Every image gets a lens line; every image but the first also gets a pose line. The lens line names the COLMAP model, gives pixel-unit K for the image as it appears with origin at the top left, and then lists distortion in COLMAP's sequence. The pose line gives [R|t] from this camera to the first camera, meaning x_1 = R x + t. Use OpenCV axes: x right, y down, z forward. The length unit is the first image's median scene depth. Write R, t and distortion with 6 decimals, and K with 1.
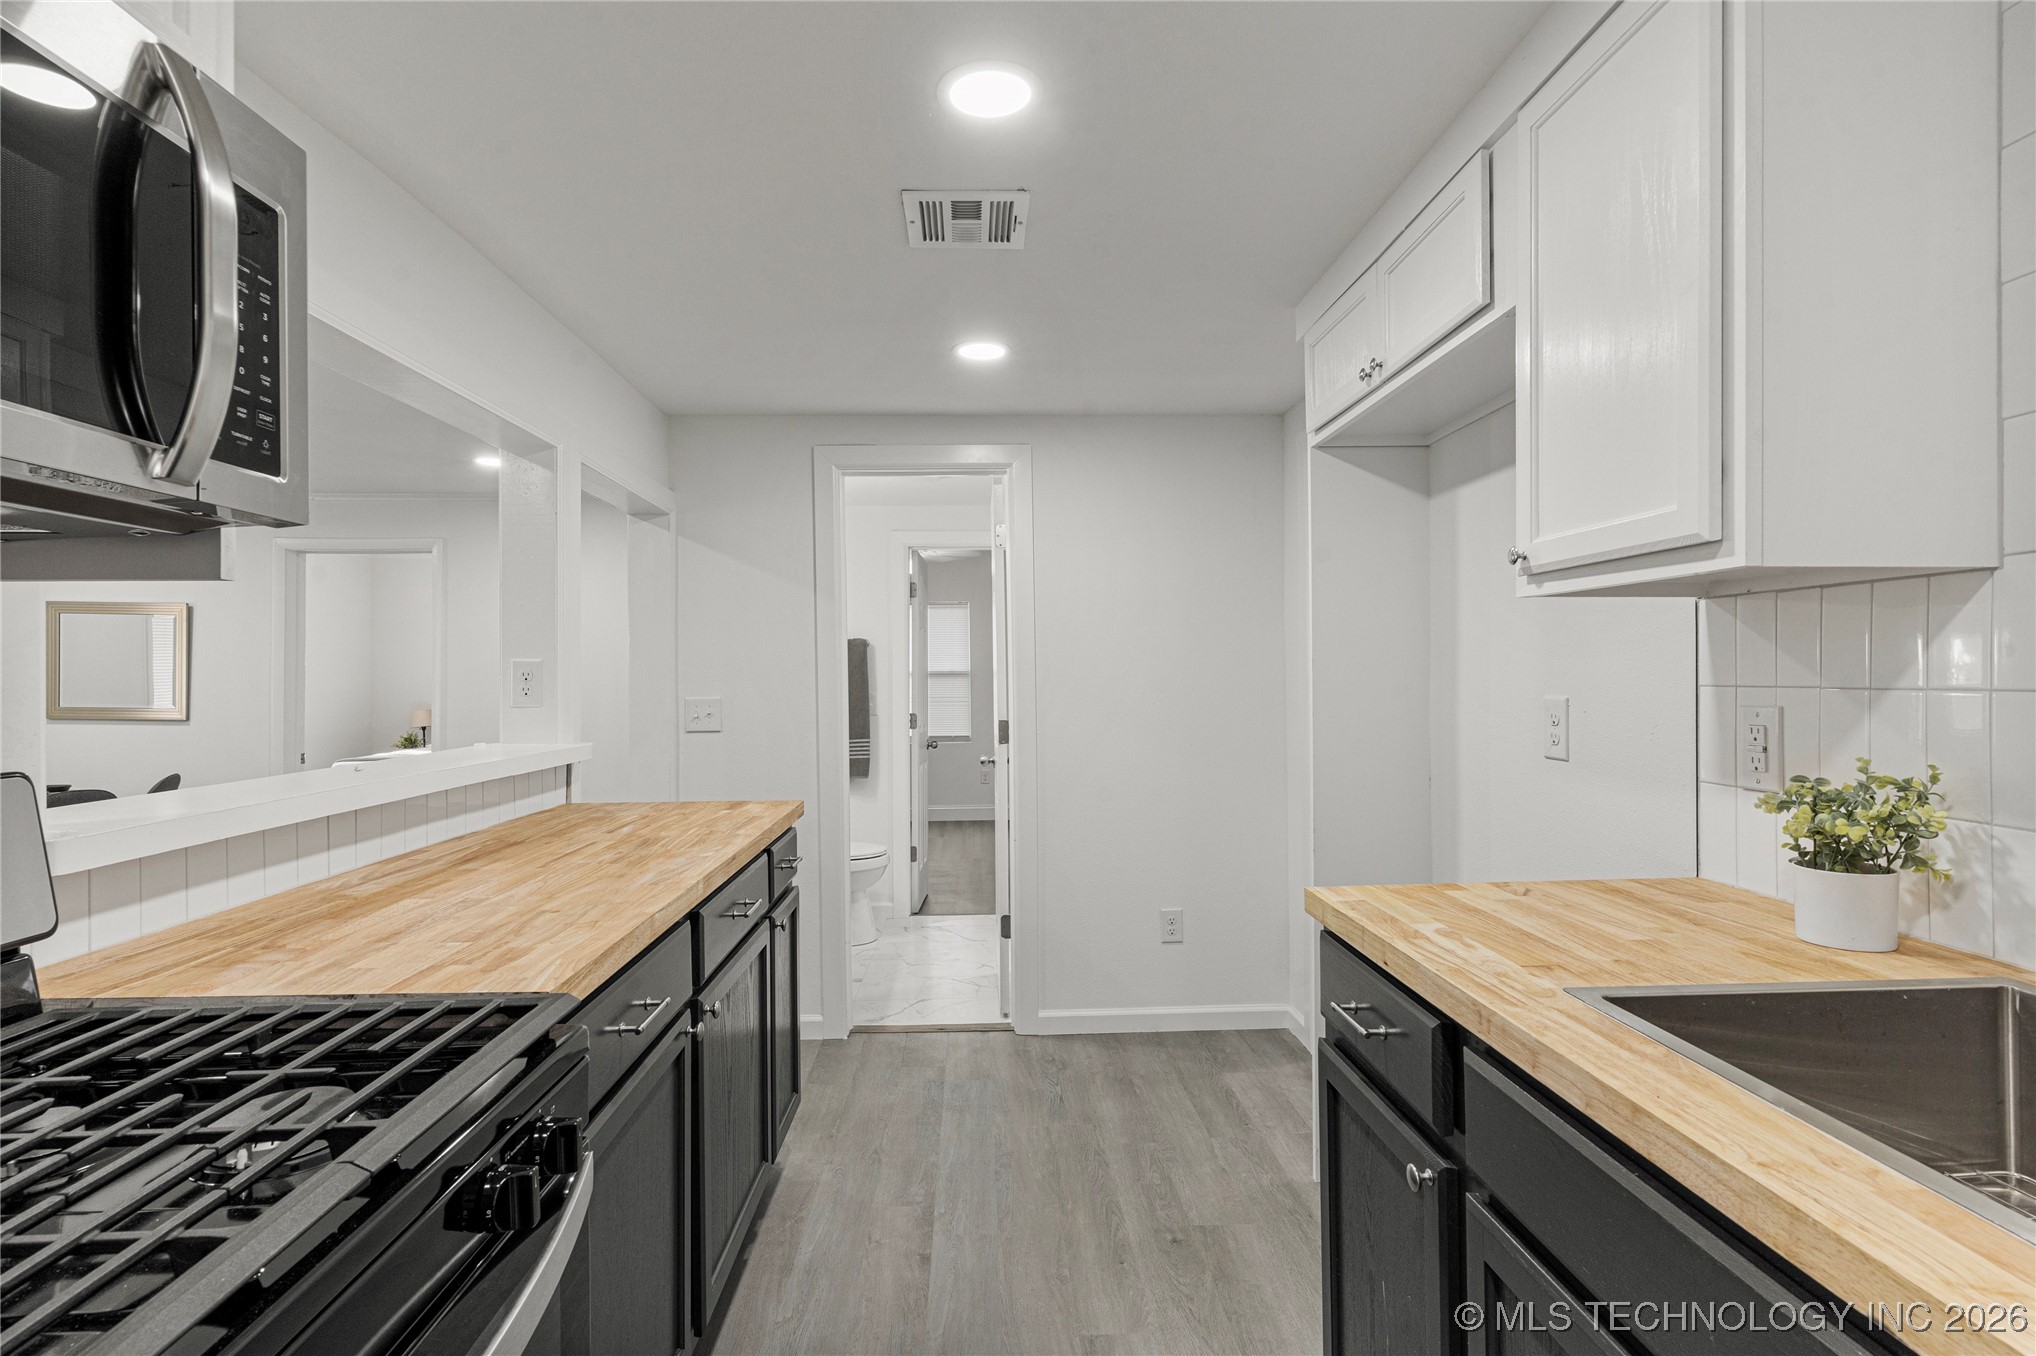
lens RADIAL K [[986.8, 0, 1017.0], [0, 986.8, 680.9], [0, 0, 1]] dist [0.002512, -0.002093]
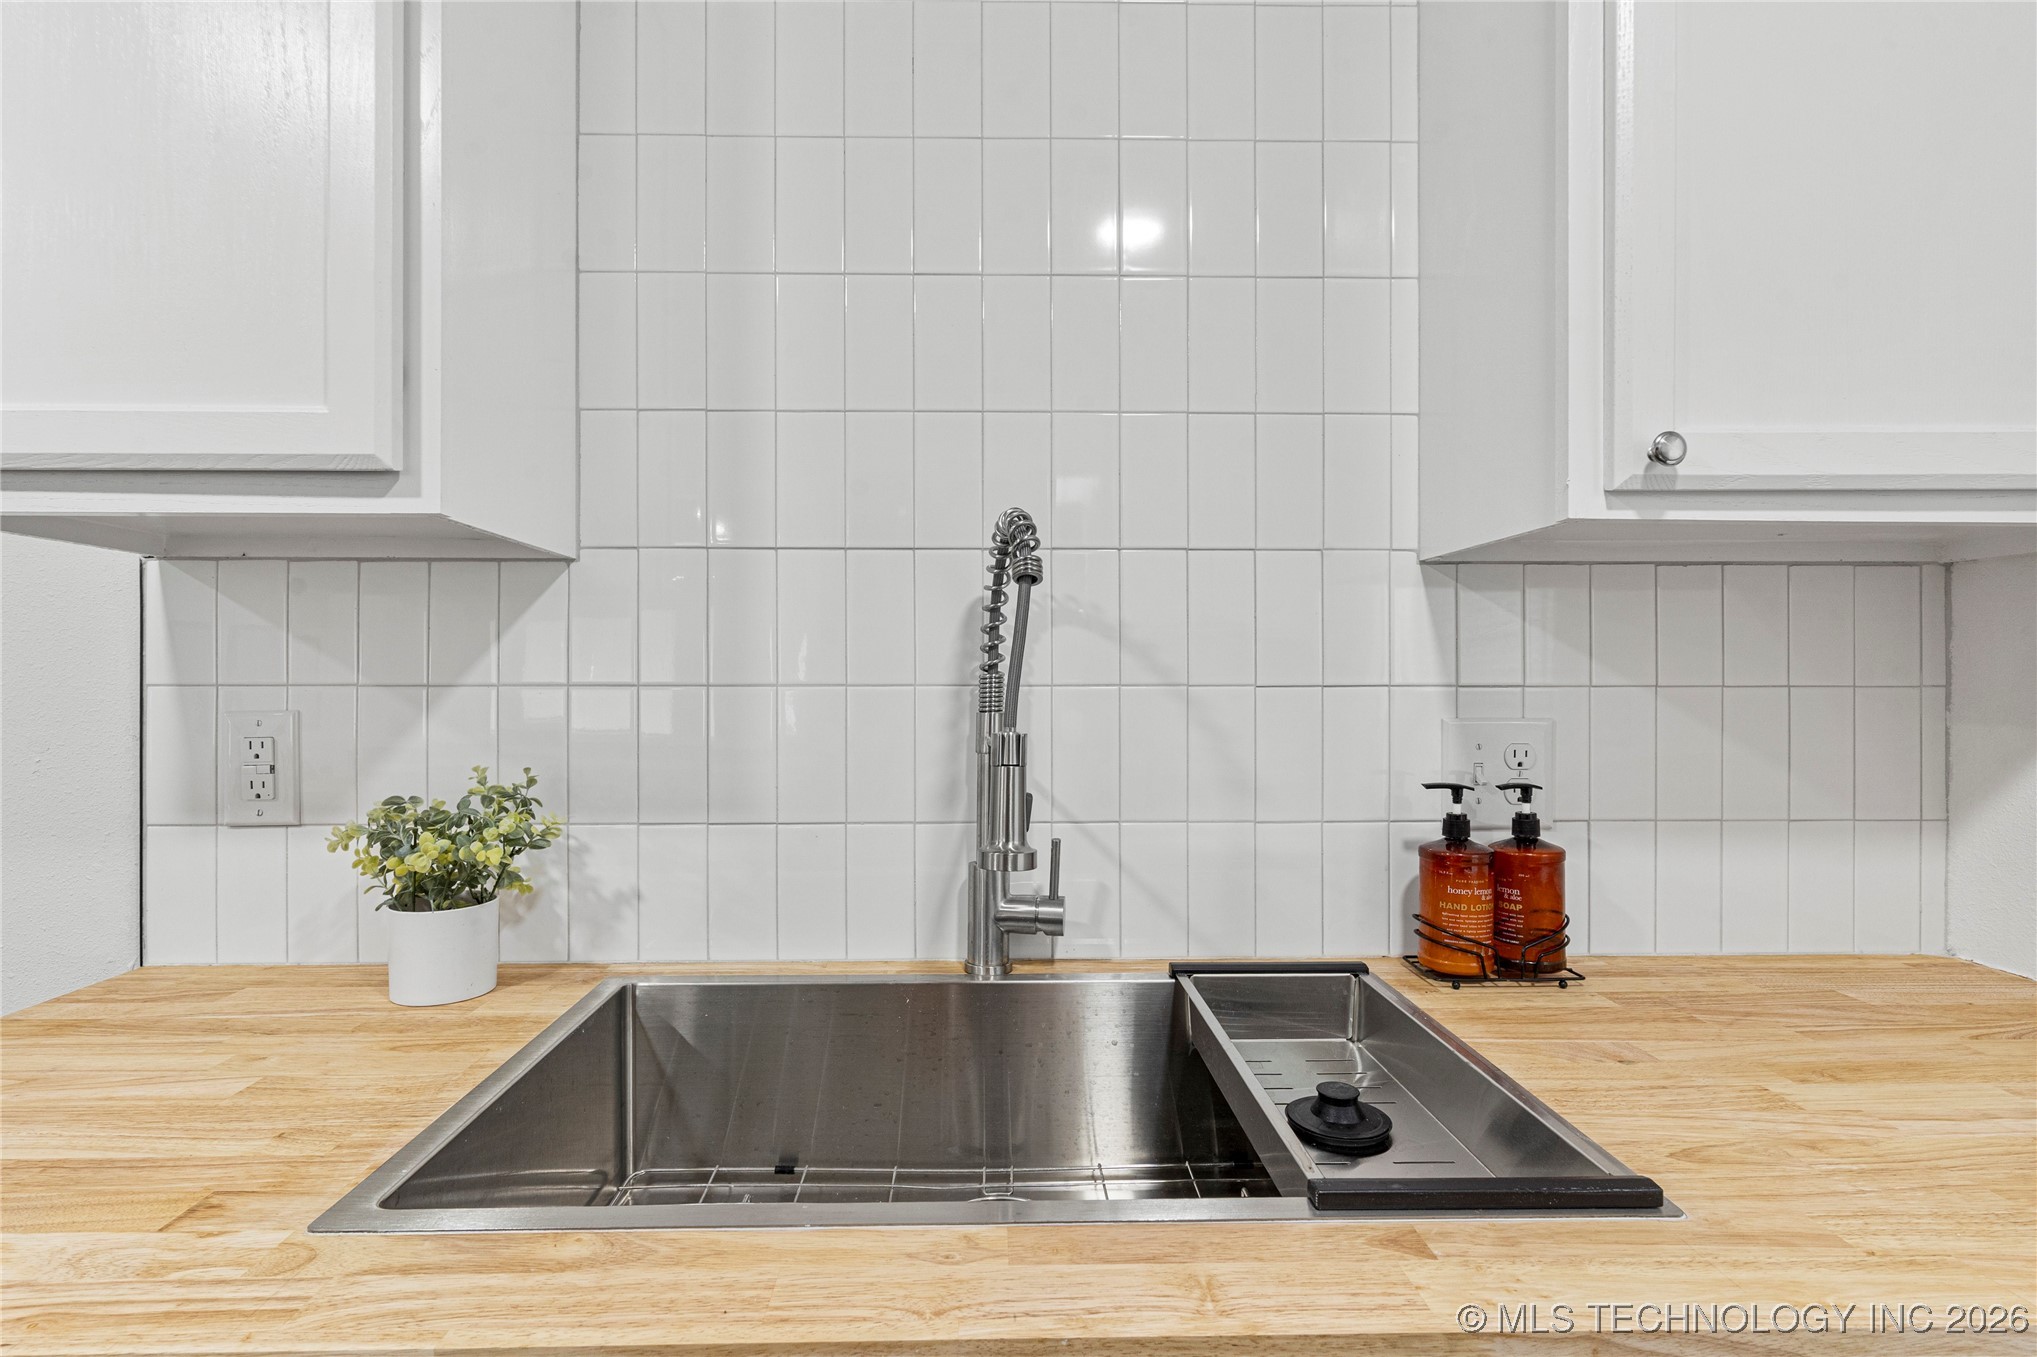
lens RADIAL K [[987.2, 0, 1015.8], [0, 987.2, 686.4], [0, 0, 1]] dist [0.002512, -0.002093]
pose [[0.003907, 0.007619, 0.999963, 0.008990], [0.002257, 0.999968, -0.007628, 0.016764], [-0.999990, 0.002287, 0.003889, 0.543970]]
